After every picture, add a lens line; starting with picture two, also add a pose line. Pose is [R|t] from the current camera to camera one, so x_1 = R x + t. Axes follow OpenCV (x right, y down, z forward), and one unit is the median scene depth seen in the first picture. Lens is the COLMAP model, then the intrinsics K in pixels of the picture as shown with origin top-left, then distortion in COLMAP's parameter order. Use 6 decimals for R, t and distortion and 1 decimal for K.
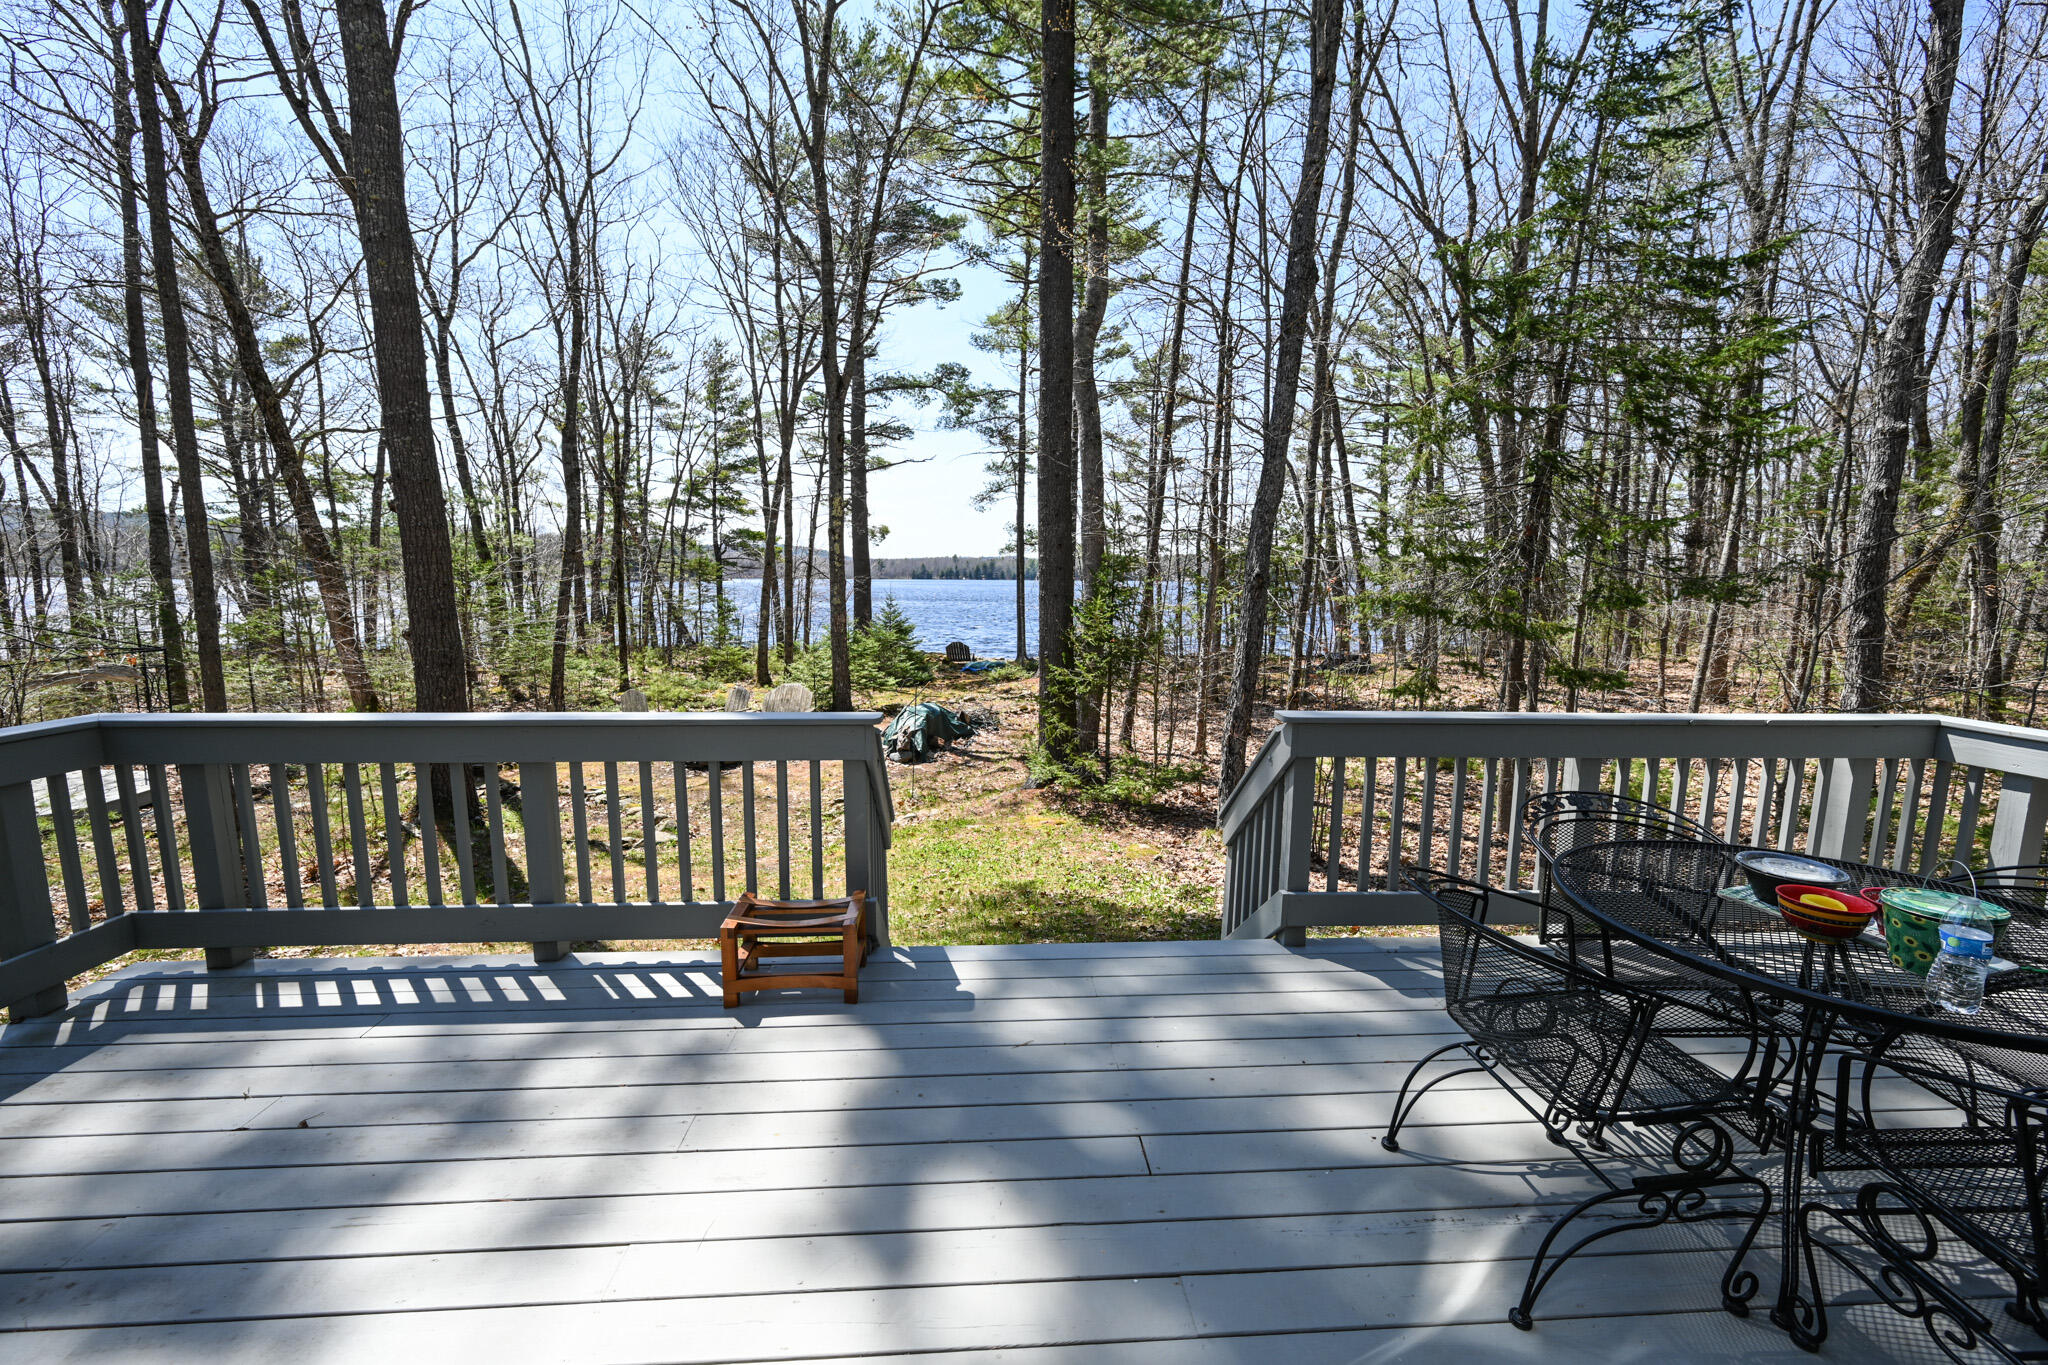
lens RADIAL K [[802.4, 0, 1019.8], [0, 802.4, 682.2], [0, 0, 1]] dist [-0.001549, 0.000735]
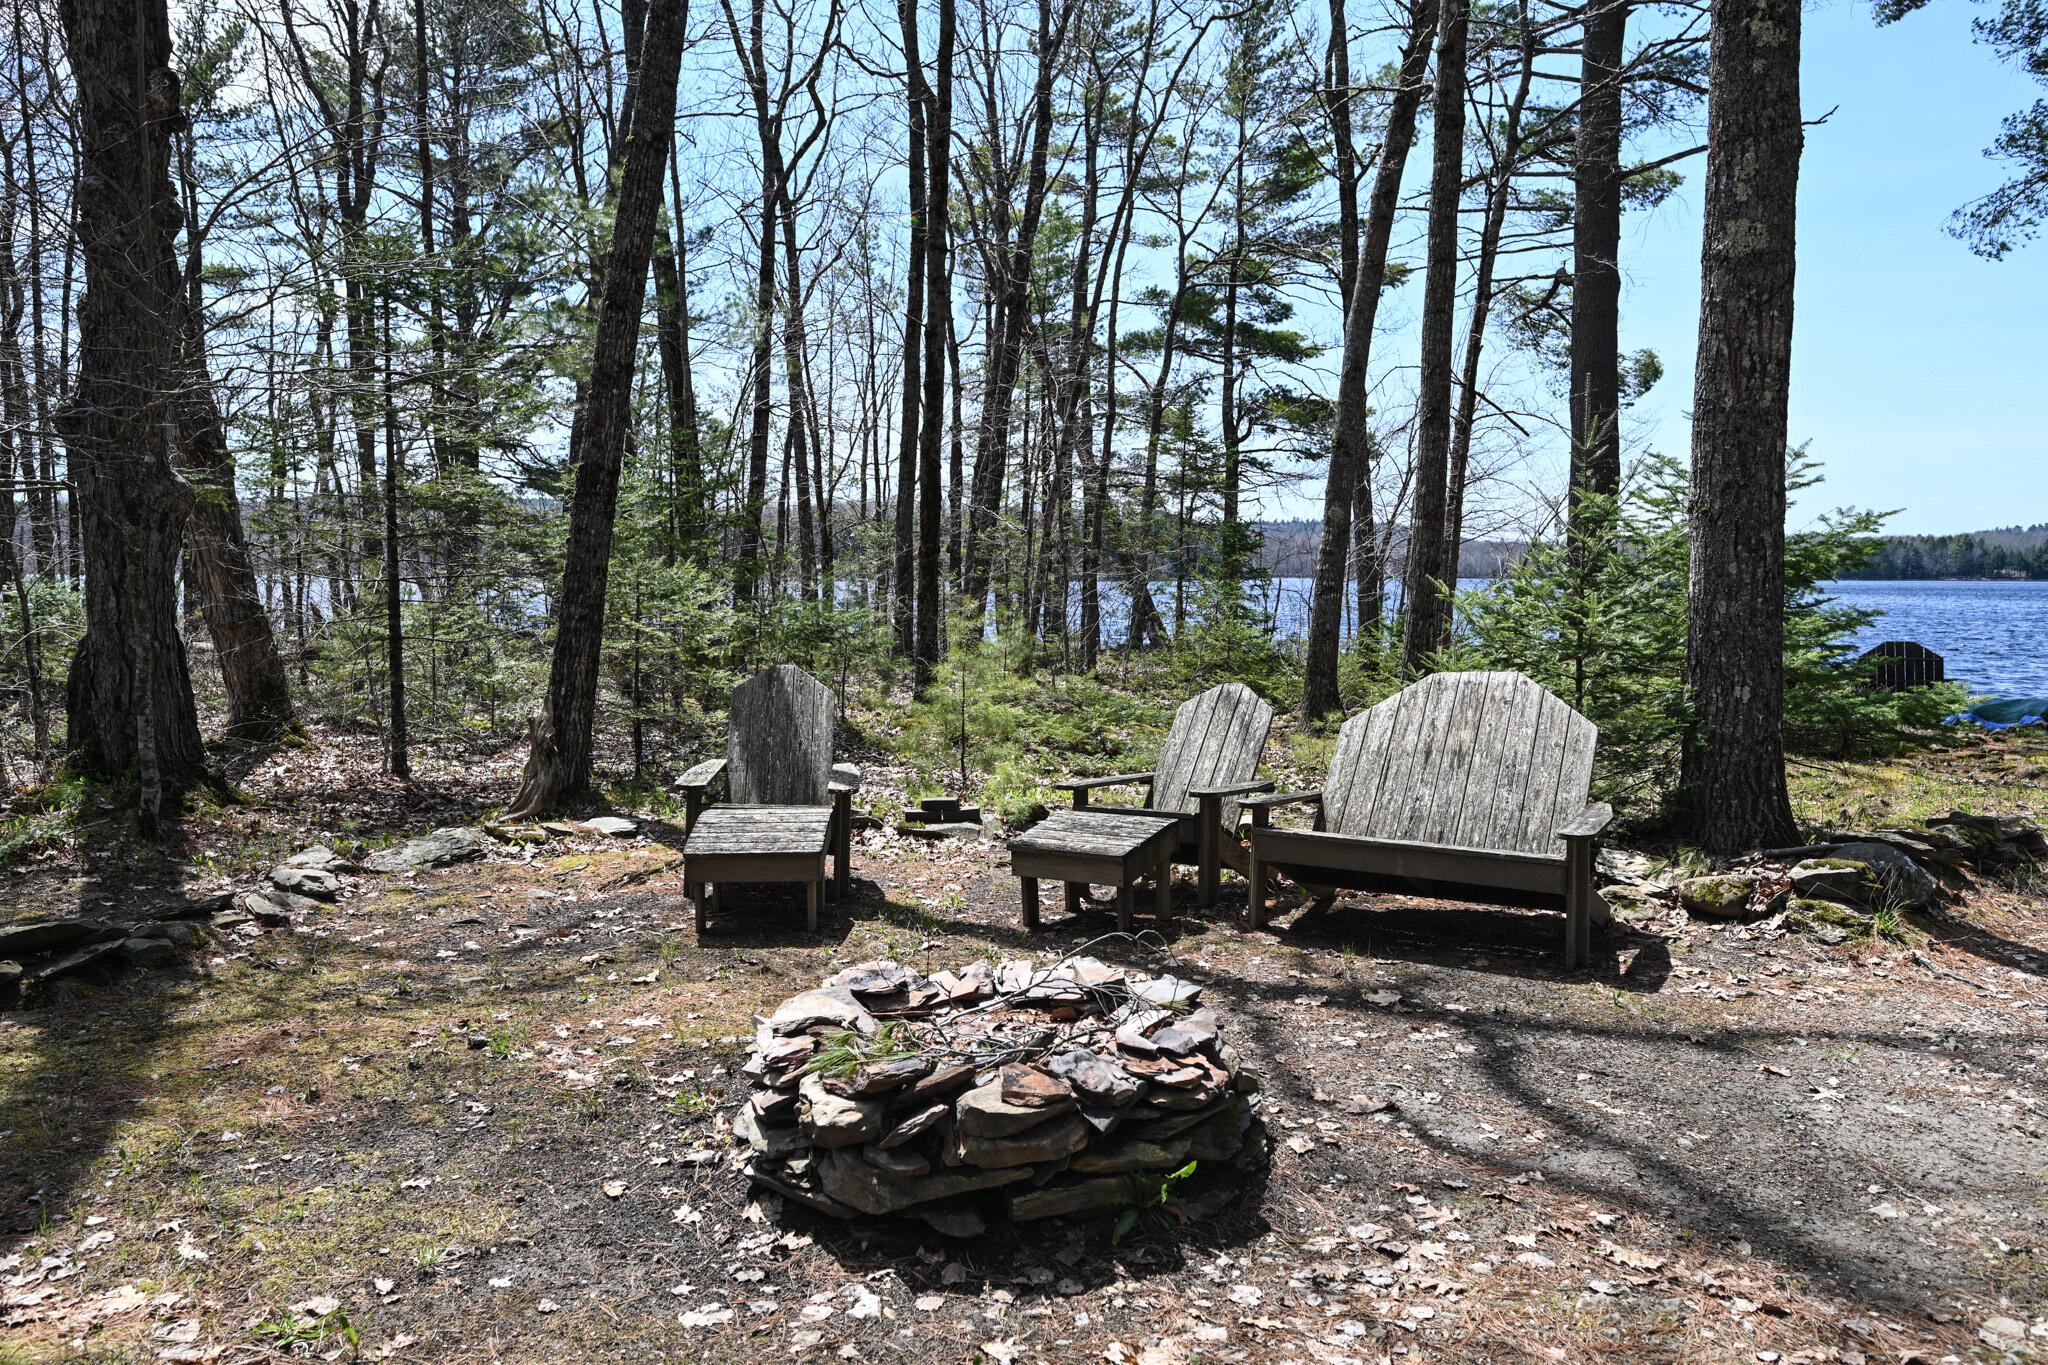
lens RADIAL K [[1449.7, 0, 1016.8], [0, 1449.7, 684.9], [0, 0, 1]] dist [-0.002848, 0.006831]
pose [[0.871390, 0.027205, -0.489837, -0.116879], [-0.055511, 0.997517, -0.043349, 0.013358], [0.487441, 0.064965, 0.870736, 0.347343]]
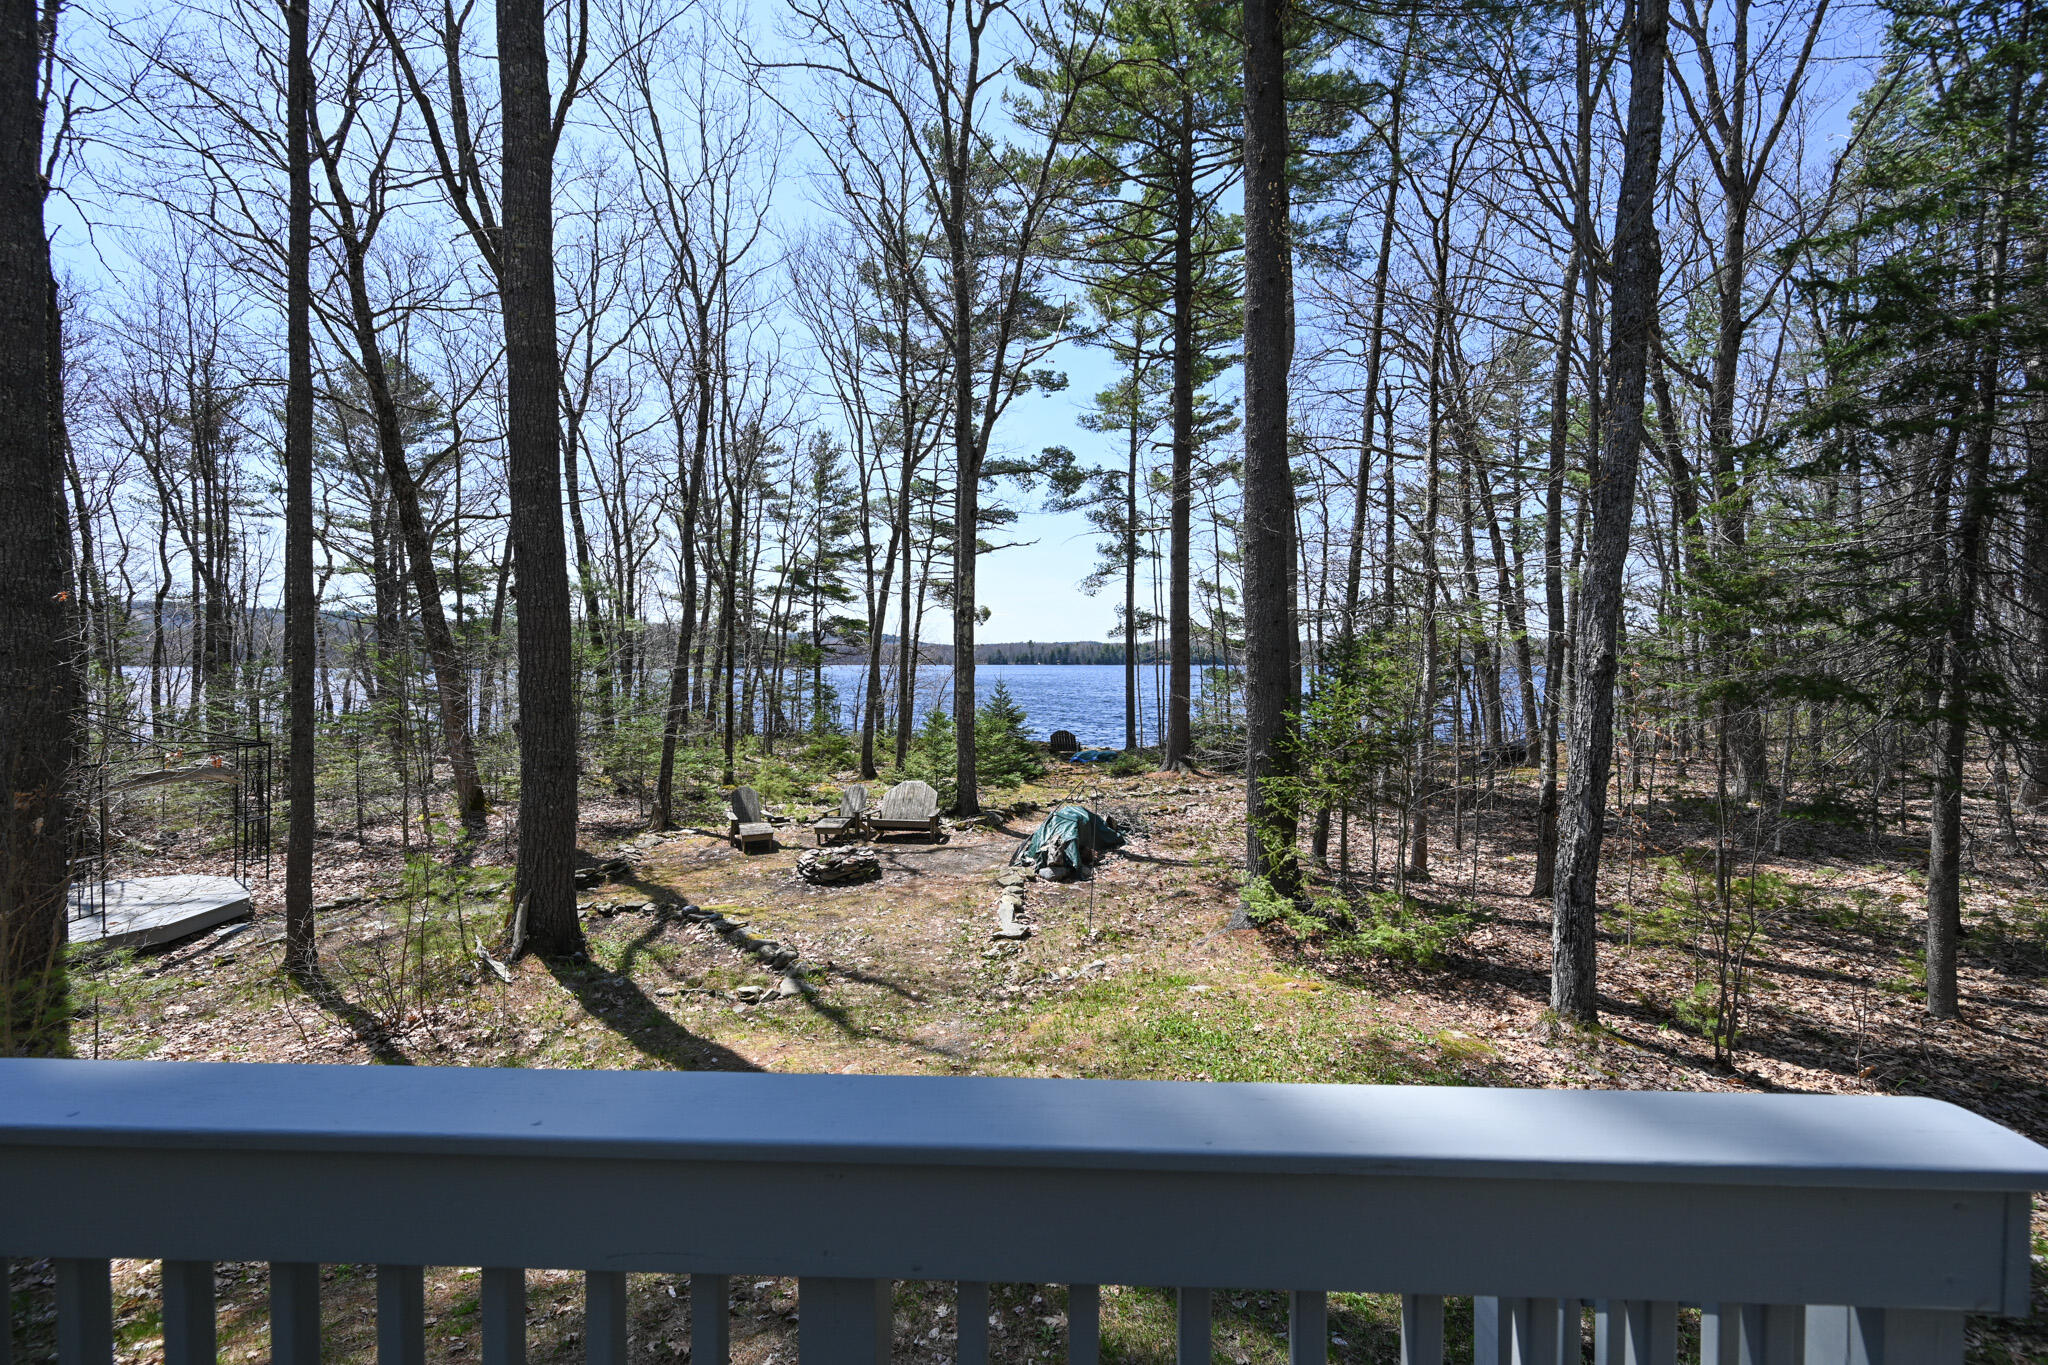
lens RADIAL K [[802.4, 0, 1017.3], [0, 802.4, 677.0], [0, 0, 1]] dist [-0.001549, 0.000735]
pose [[0.995408, -0.005319, -0.095577, -0.047941], [-0.005360, 0.993792, -0.111121, -0.008573], [0.095574, 0.111123, 0.989200, 0.062271]]
